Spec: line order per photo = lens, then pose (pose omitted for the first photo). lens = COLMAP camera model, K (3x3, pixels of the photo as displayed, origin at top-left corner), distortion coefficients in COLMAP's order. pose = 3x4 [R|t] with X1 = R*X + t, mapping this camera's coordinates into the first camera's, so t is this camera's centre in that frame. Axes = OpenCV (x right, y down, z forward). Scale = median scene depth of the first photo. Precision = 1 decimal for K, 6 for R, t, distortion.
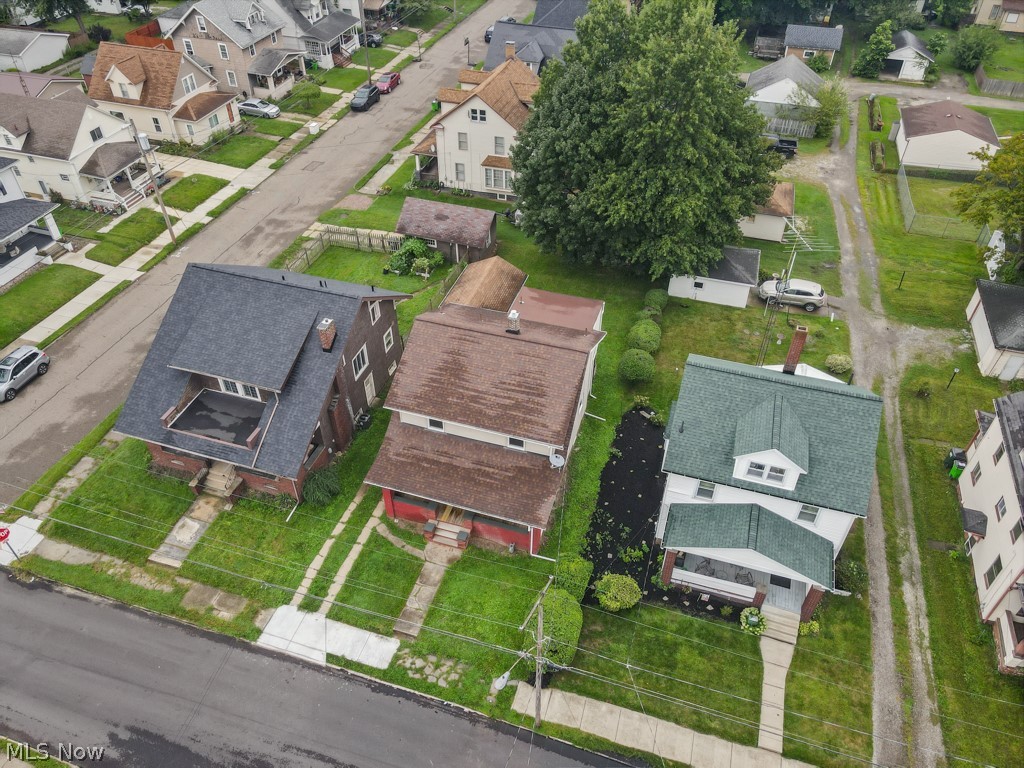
lens RADIAL K [[749.3, 0, 510.9], [0, 749.3, 384.0], [0, 0, 1]] dist [0.008379, 0.021799]
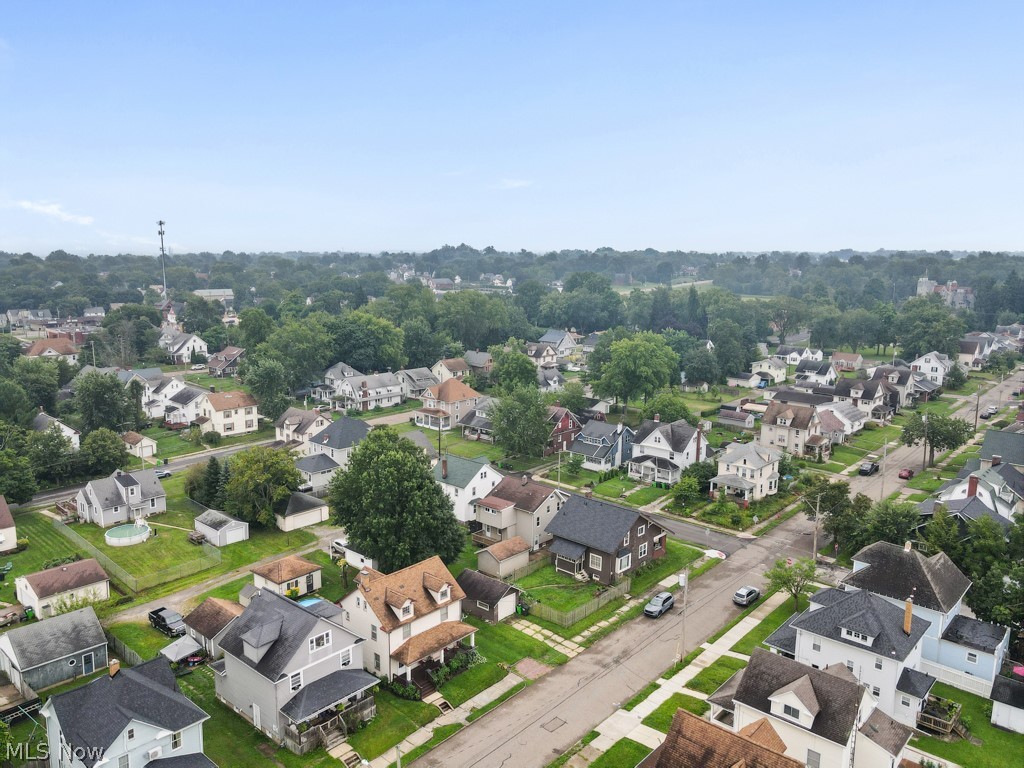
lens RADIAL K [[771.0, 0, 512.0], [0, 771.0, 384.0], [0, 0, 1]] dist [0.007353, 0.006914]
pose [[-0.912212, -0.080740, 0.401685, -0.871471], [0.261480, 0.640056, 0.722465, -1.939682], [-0.315433, 0.764074, -0.562755, 1.904722]]
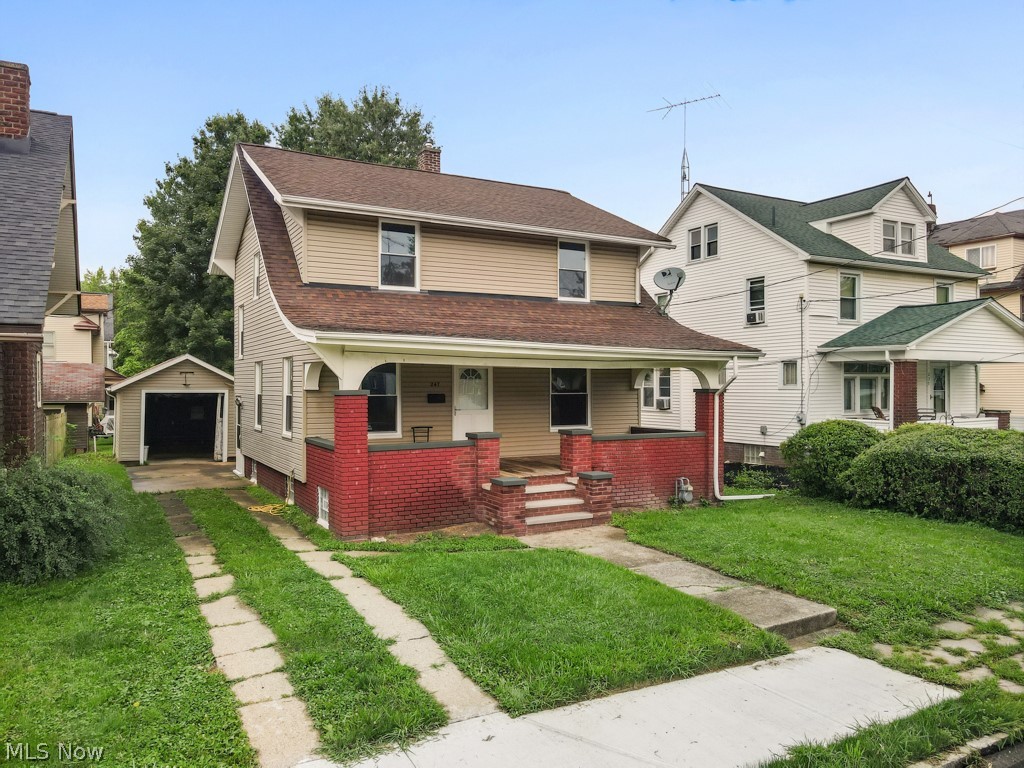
lens RADIAL K [[749.3, 0, 510.9], [0, 749.3, 384.0], [0, 0, 1]] dist [0.008379, 0.021799]
pose [[0.683001, -0.001325, 0.730416, -0.280127], [0.480235, 0.754285, -0.447692, 0.246439], [-0.550349, 0.656546, 0.515813, 0.639911]]
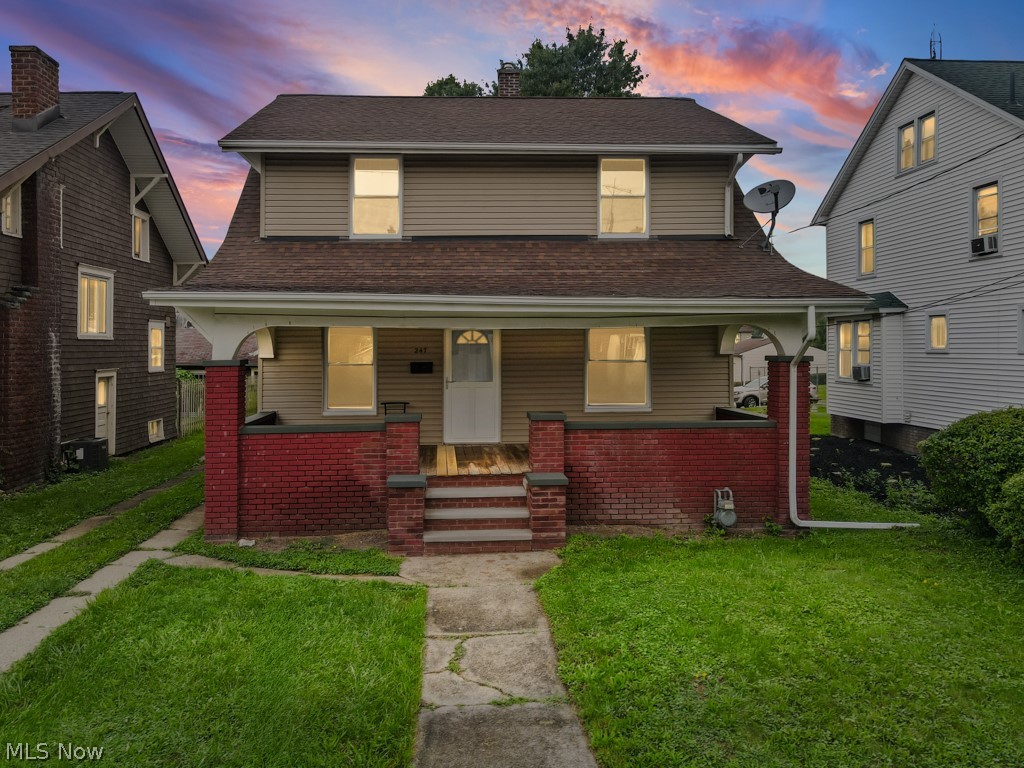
lens RADIAL K [[769.6, 0, 486.8], [0, 769.6, 341.0], [0, 0, 1]] dist [0.015909, 0.009690]
pose [[0.936064, -0.006344, 0.351772, -0.138843], [0.237267, 0.749645, -0.617848, 0.257343], [-0.259784, 0.661810, 0.703221, 0.625027]]
